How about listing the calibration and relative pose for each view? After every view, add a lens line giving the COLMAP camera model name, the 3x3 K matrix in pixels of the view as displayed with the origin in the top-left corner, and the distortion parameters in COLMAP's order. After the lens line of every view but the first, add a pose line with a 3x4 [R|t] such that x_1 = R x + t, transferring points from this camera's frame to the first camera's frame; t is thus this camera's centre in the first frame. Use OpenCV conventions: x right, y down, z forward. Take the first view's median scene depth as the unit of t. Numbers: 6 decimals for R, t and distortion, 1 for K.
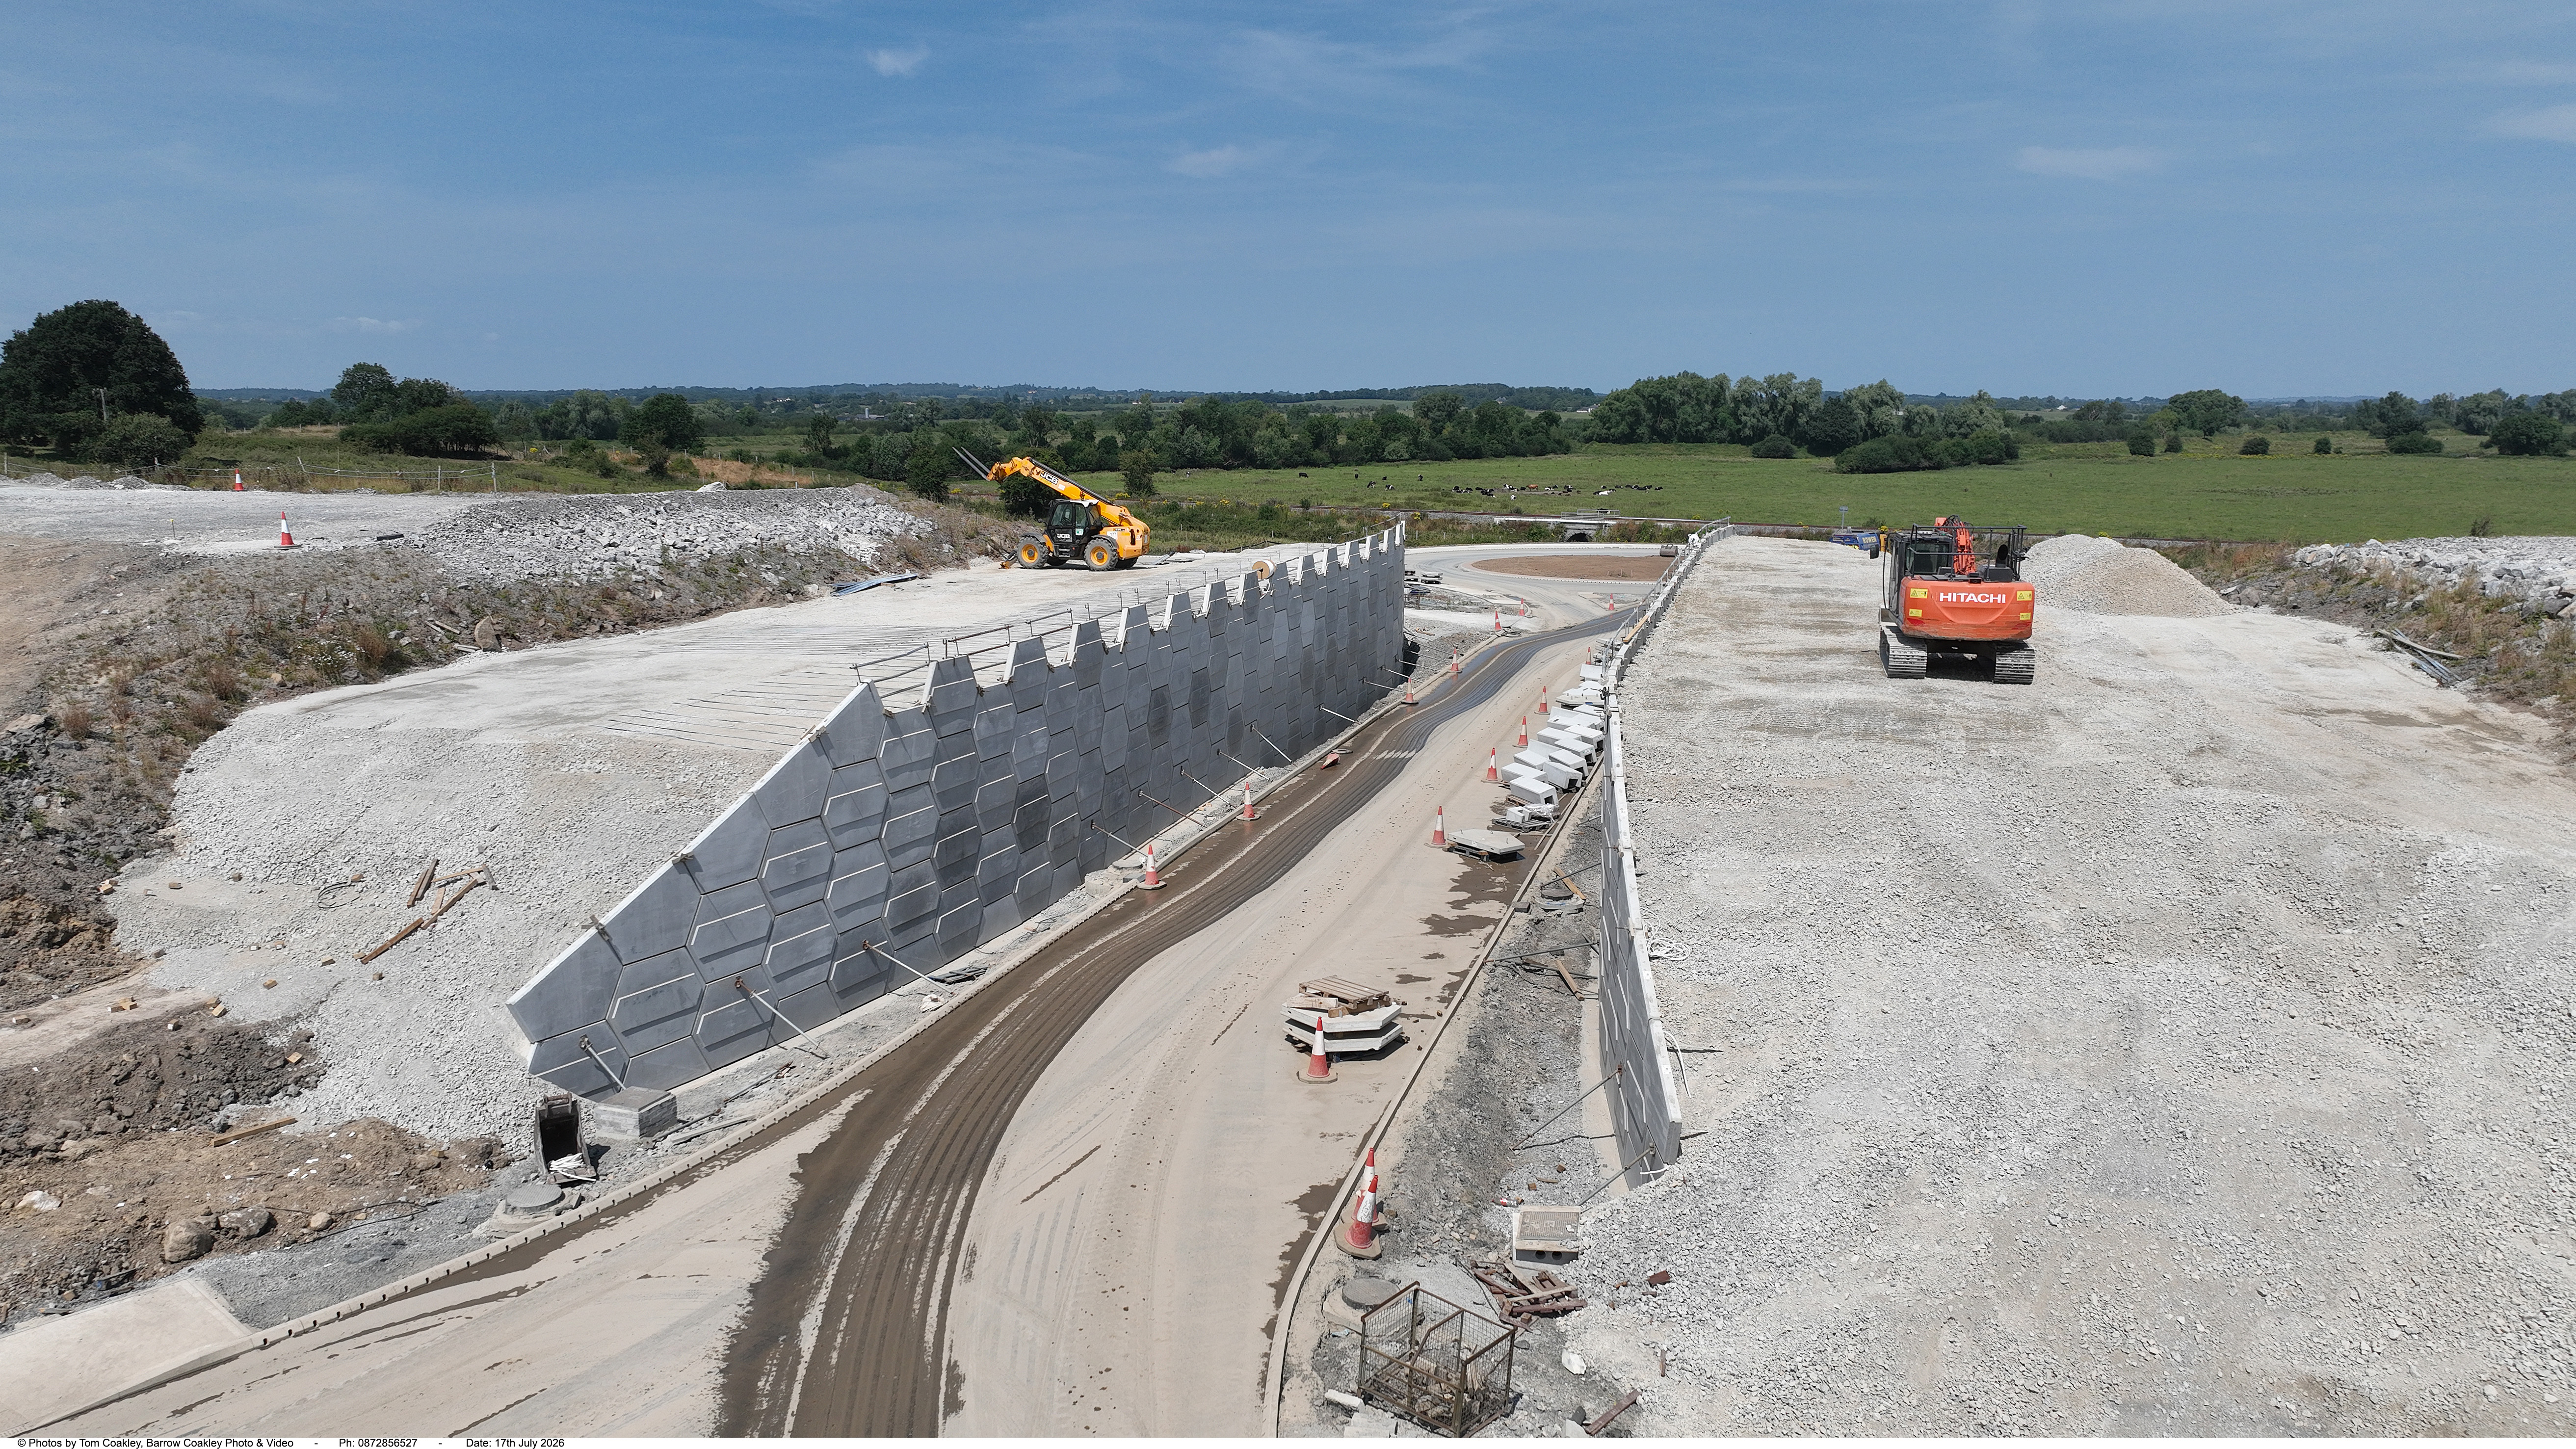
lens RADIAL K [[1807.3, 0, 1288.0], [0, 1807.3, 724.5], [0, 0, 1]] dist [0.005417, 0.003774]
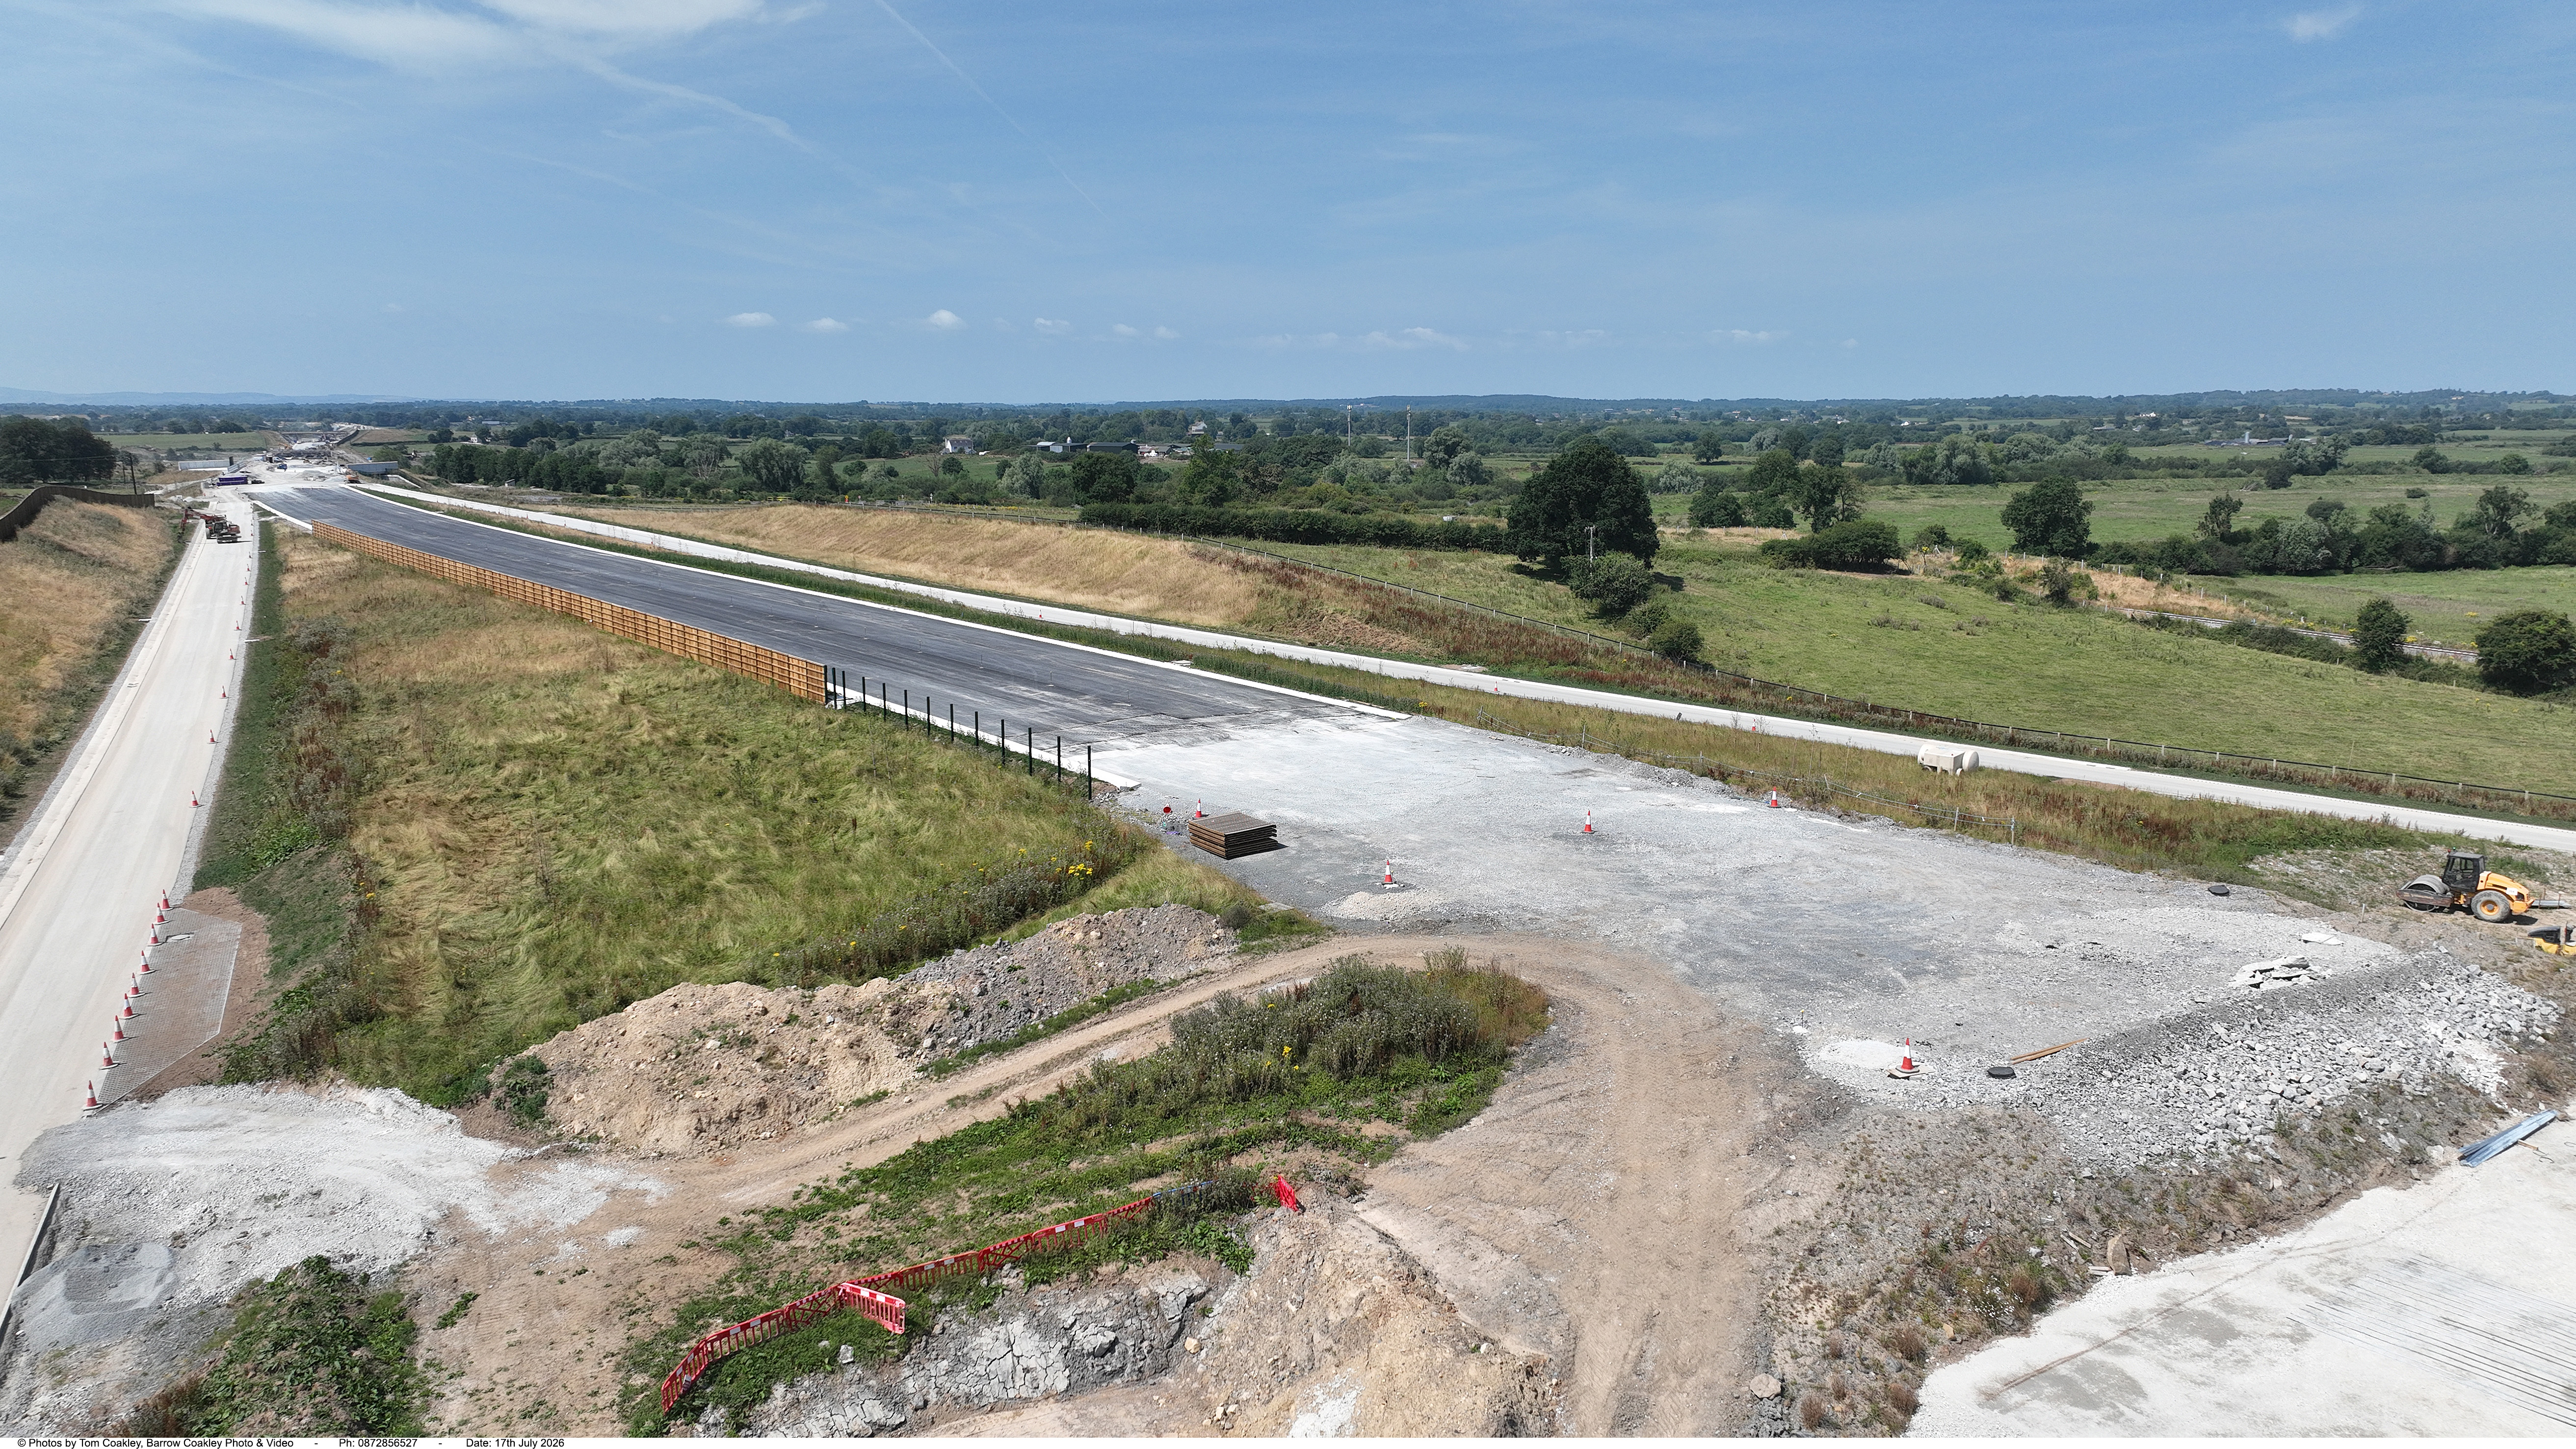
lens RADIAL K [[1807.8, 0, 1292.7], [0, 1807.8, 717.7], [0, 0, 1]] dist [-0.002967, 0.022520]
pose [[0.764459, 0.107665, -0.635618, -0.207428], [-0.111182, 0.993201, 0.034516, -0.350955], [0.635012, 0.044283, 0.771232, -0.063997]]
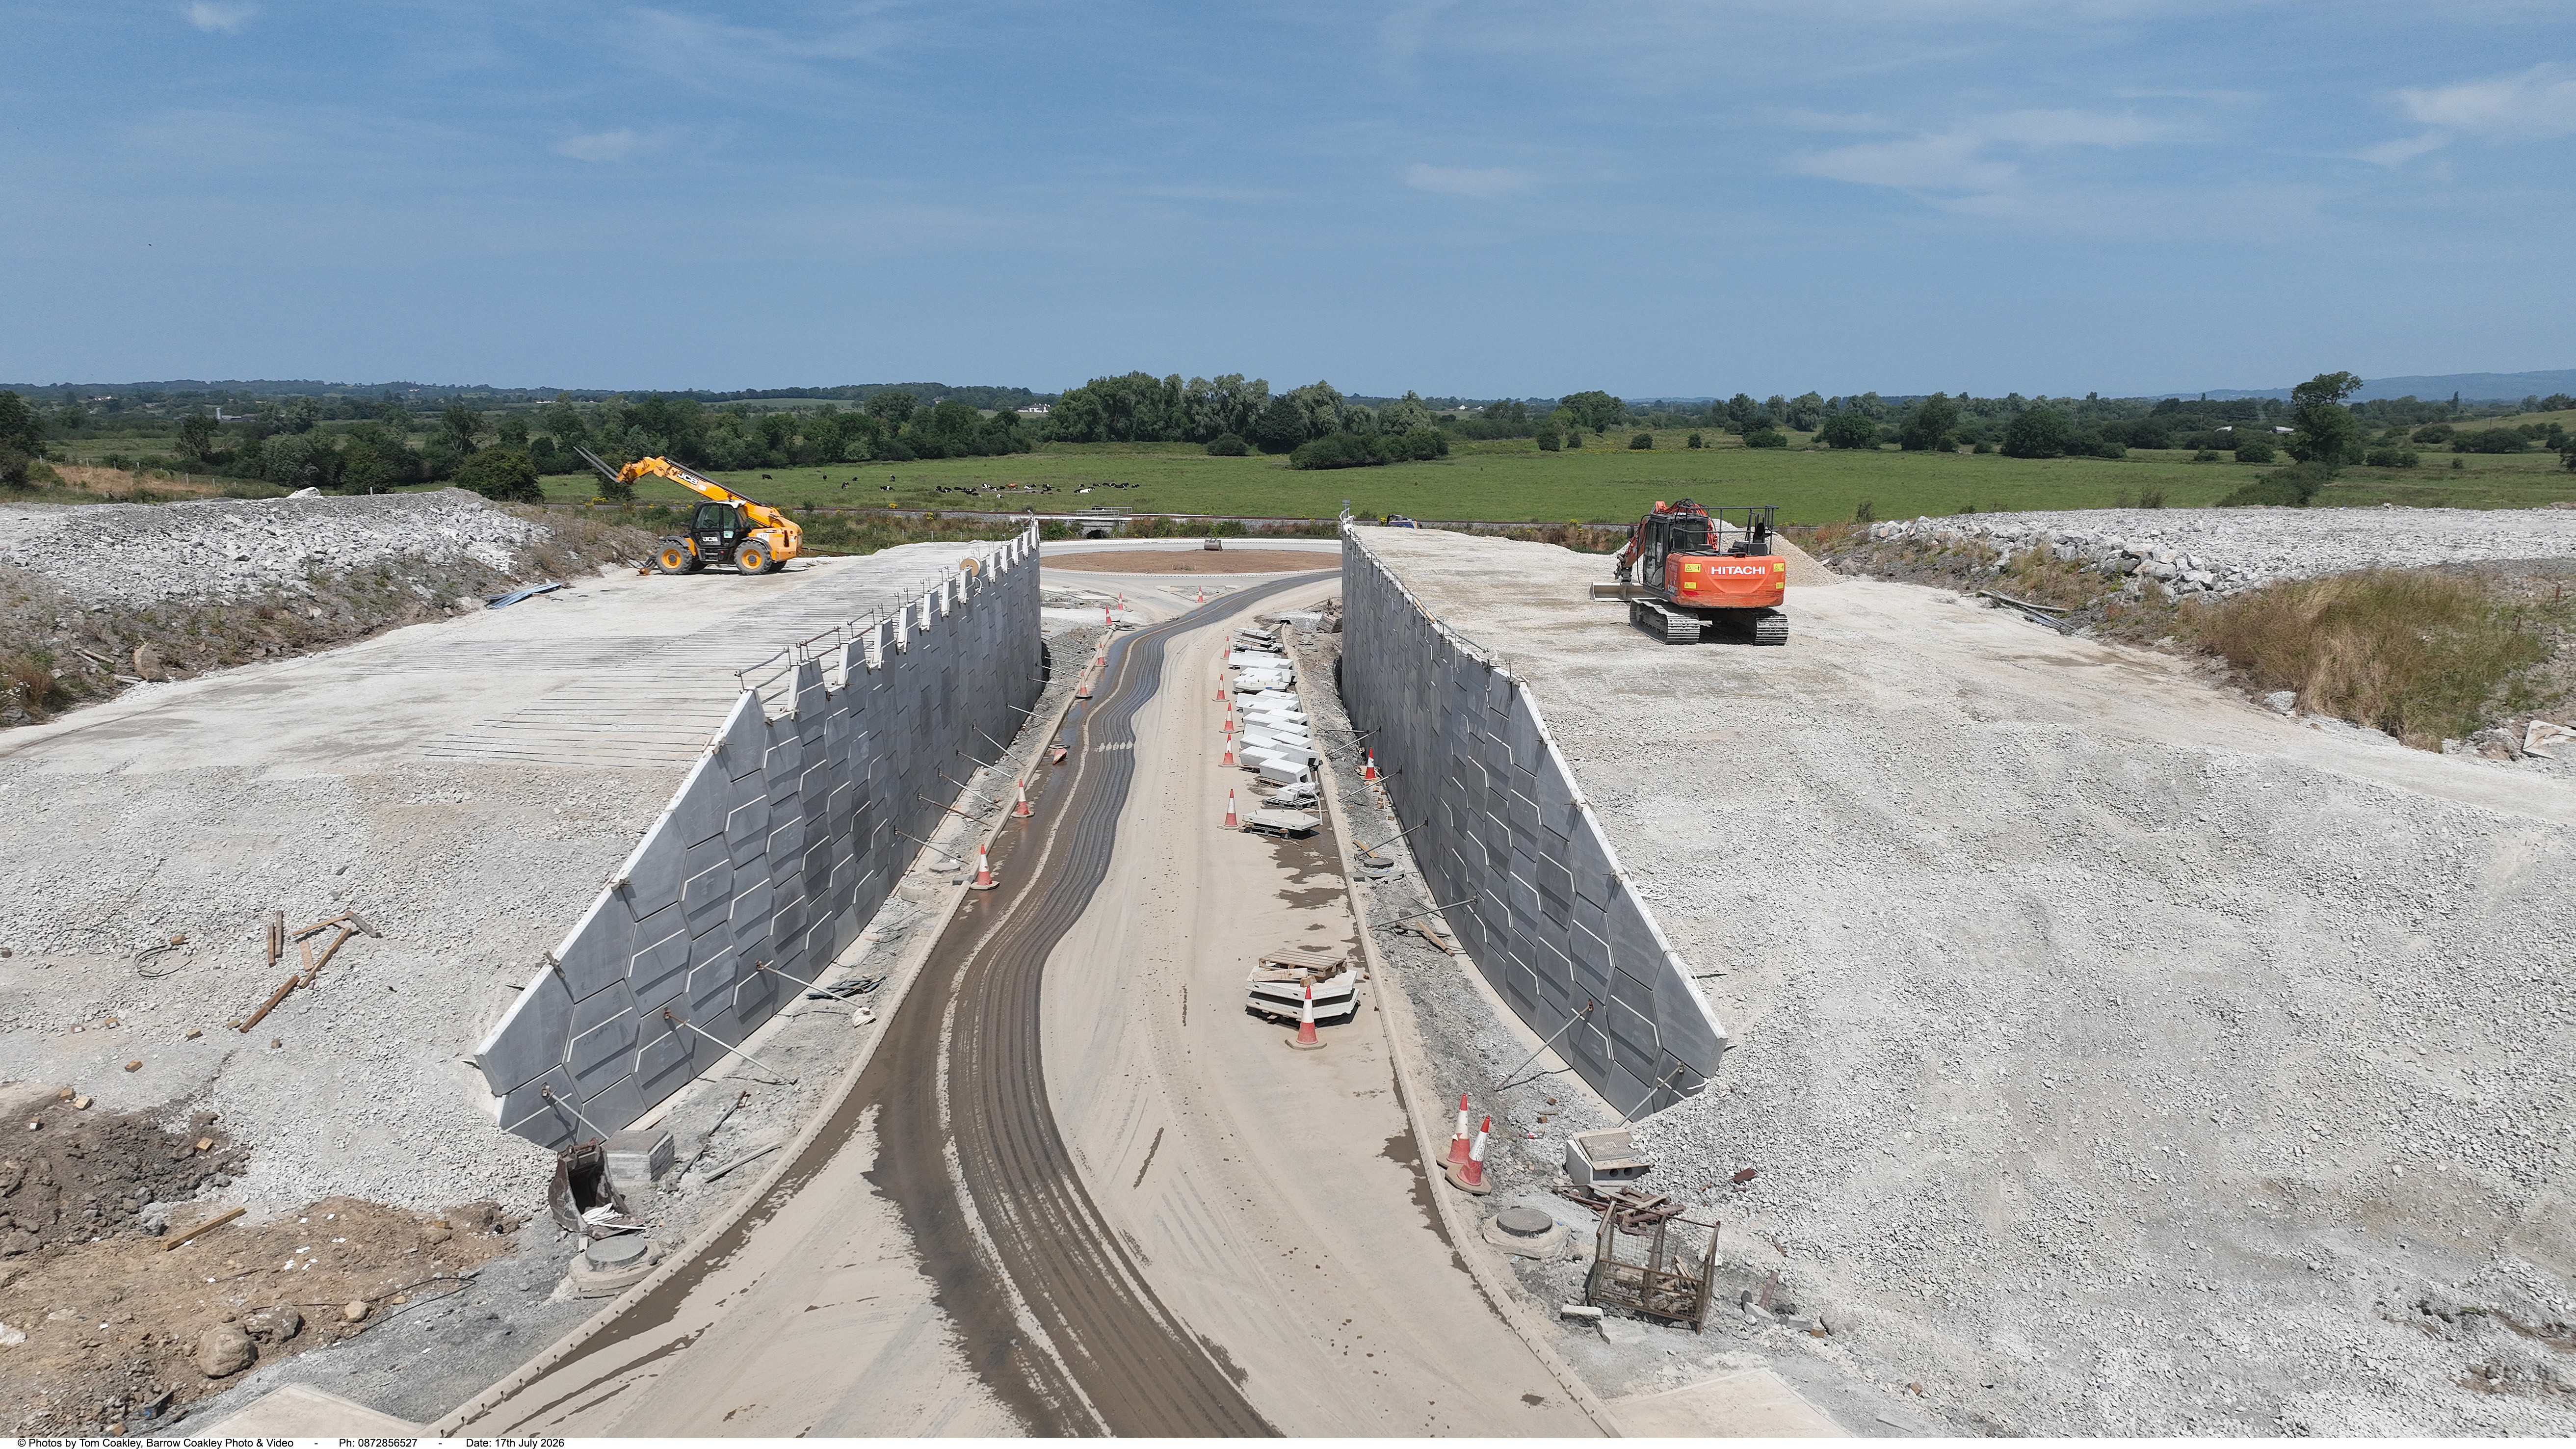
lens RADIAL K [[1807.3, 0, 1288.0], [0, 1807.3, 724.5], [0, 0, 1]] dist [0.005417, 0.003774]
pose [[0.953394, -0.052696, 0.297091, -0.195927], [0.052664, 0.998579, 0.008116, 0.001713], [-0.297097, 0.007908, 0.954815, 0.006270]]
